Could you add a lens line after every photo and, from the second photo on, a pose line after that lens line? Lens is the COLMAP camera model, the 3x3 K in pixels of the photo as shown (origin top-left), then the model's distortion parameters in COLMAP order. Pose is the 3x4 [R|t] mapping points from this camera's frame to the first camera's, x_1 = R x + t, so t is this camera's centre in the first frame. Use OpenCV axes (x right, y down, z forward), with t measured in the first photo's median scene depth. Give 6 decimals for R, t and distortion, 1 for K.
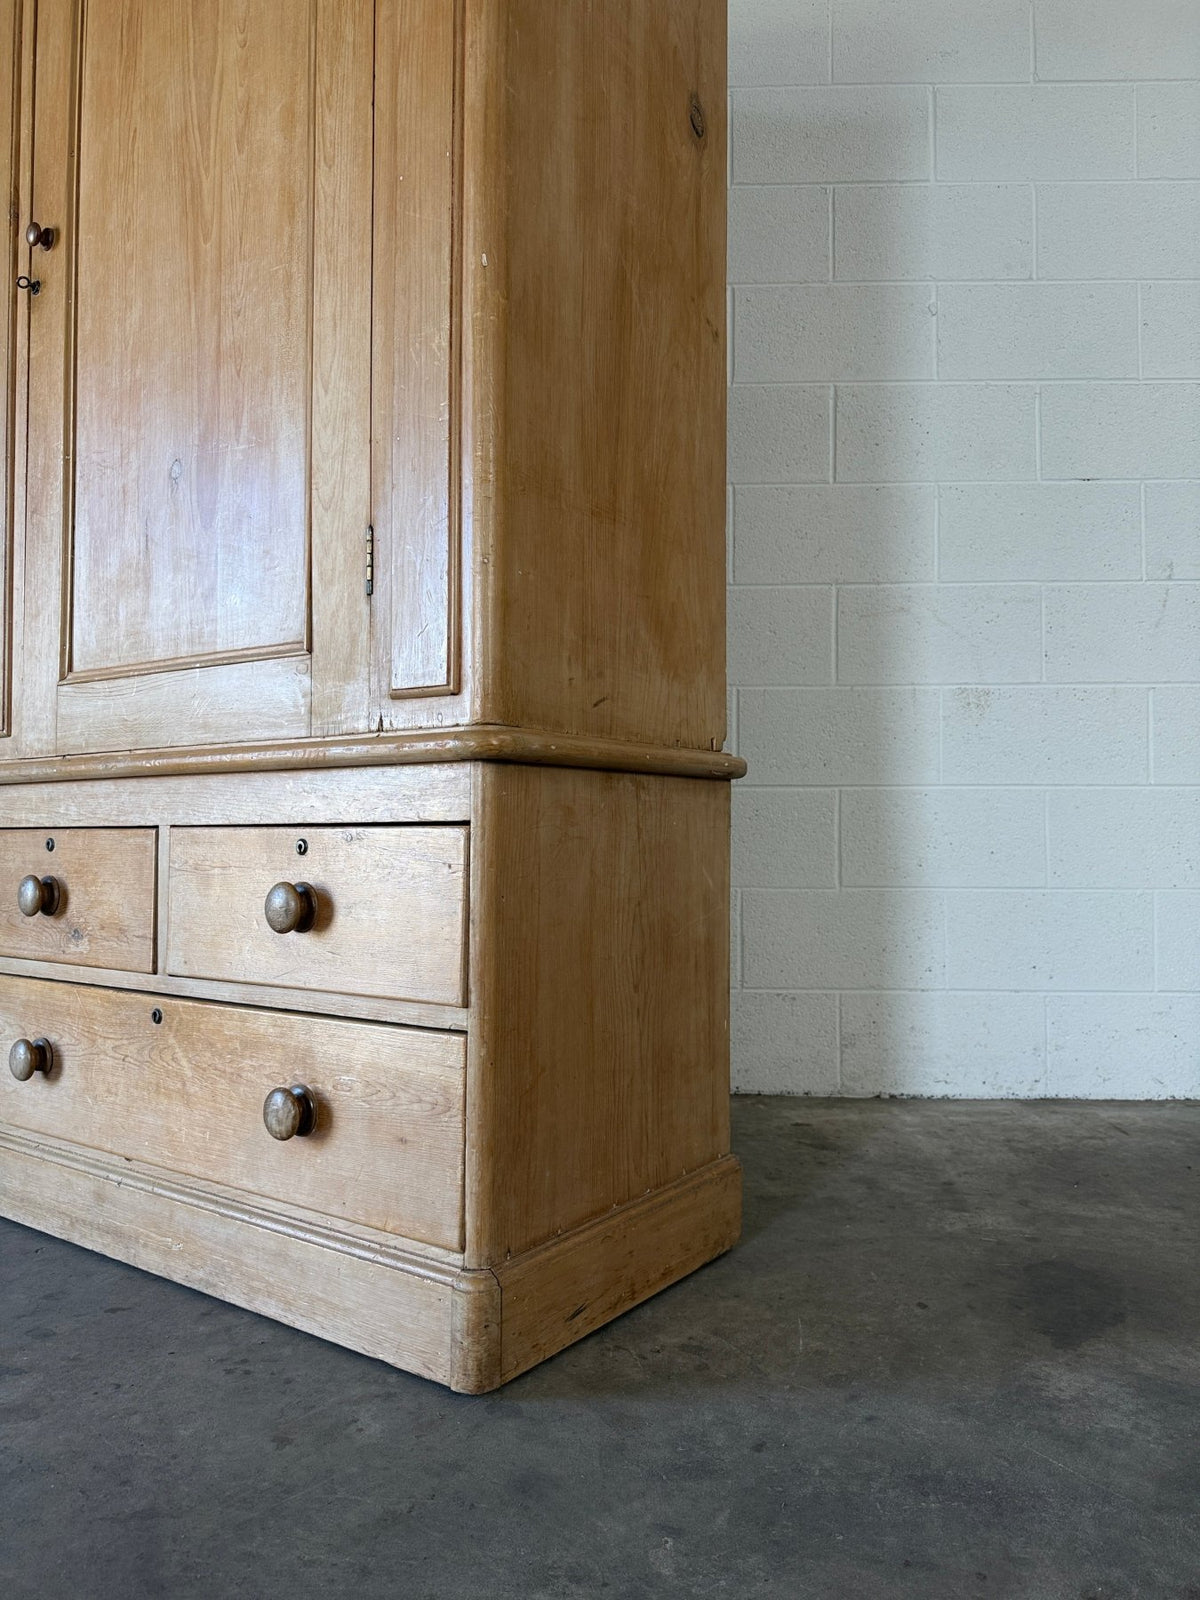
lens RADIAL K [[1134.8, 0, 589.2], [0, 1134.8, 800.3], [0, 0, 1]] dist [0.048188, -0.074043]
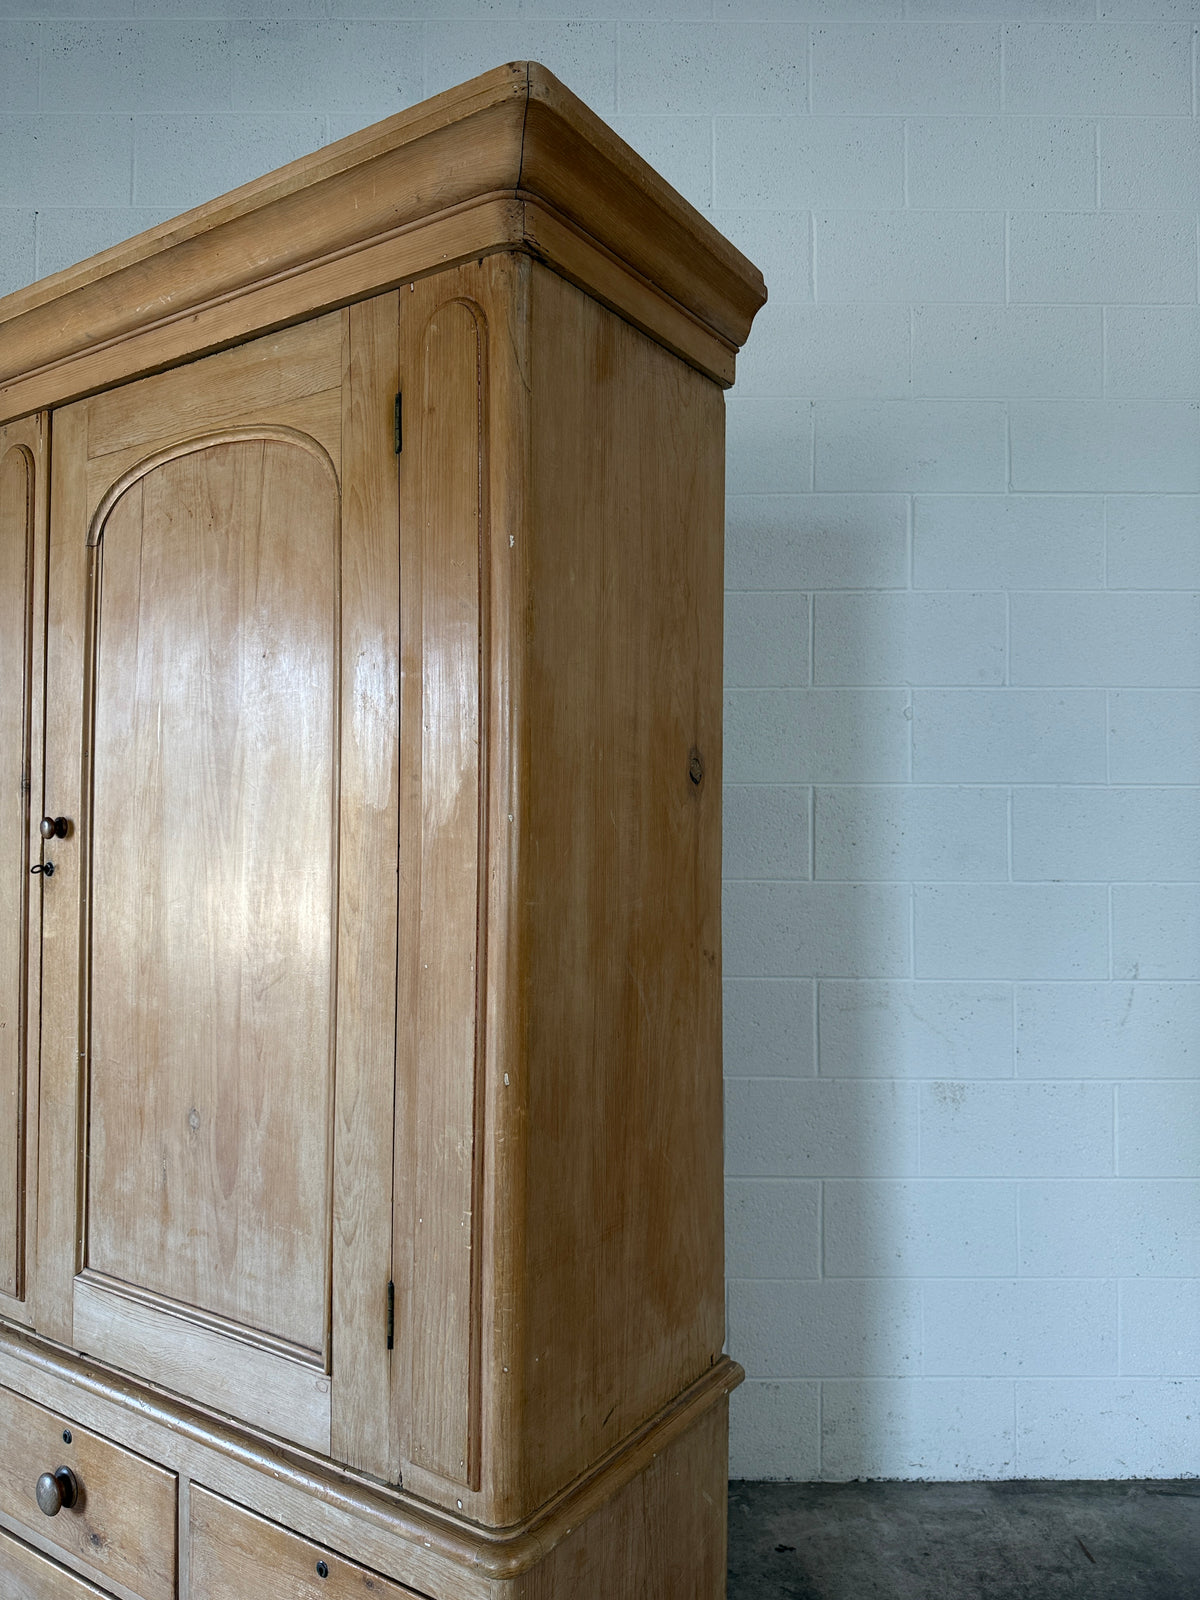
lens RADIAL K [[1134.8, 0, 586.3], [0, 1134.8, 793.1], [0, 0, 1]] dist [0.048188, -0.074043]
pose [[0.999520, 0.002002, 0.030907, -0.036542], [-0.002088, 0.999994, 0.002754, -0.536452], [-0.030902, -0.002818, 0.999518, -0.038581]]
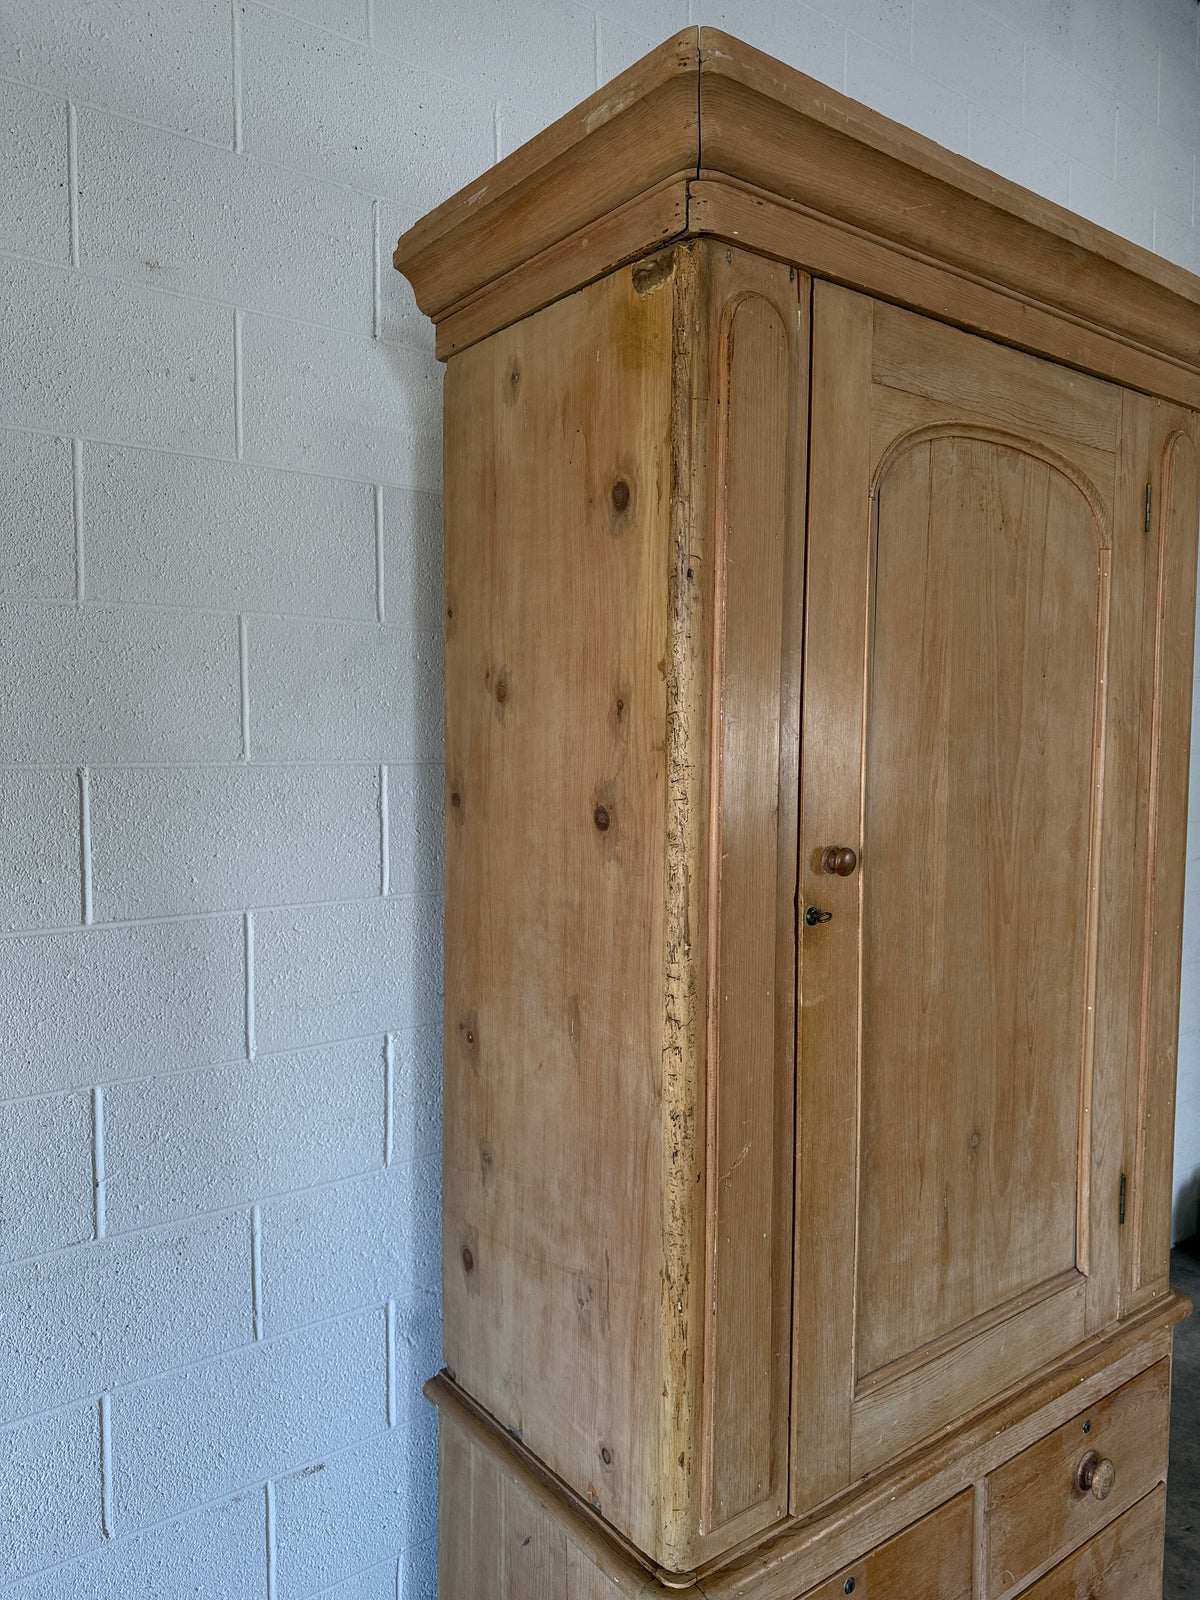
lens RADIAL K [[1134.8, 0, 597.8], [0, 1134.8, 789.8], [0, 0, 1]] dist [0.048188, -0.074043]
pose [[0.299271, -0.052323, 0.952732, -1.292403], [-0.035725, 0.997181, 0.065986, -0.597695], [-0.953499, -0.053784, 0.296558, 0.945193]]
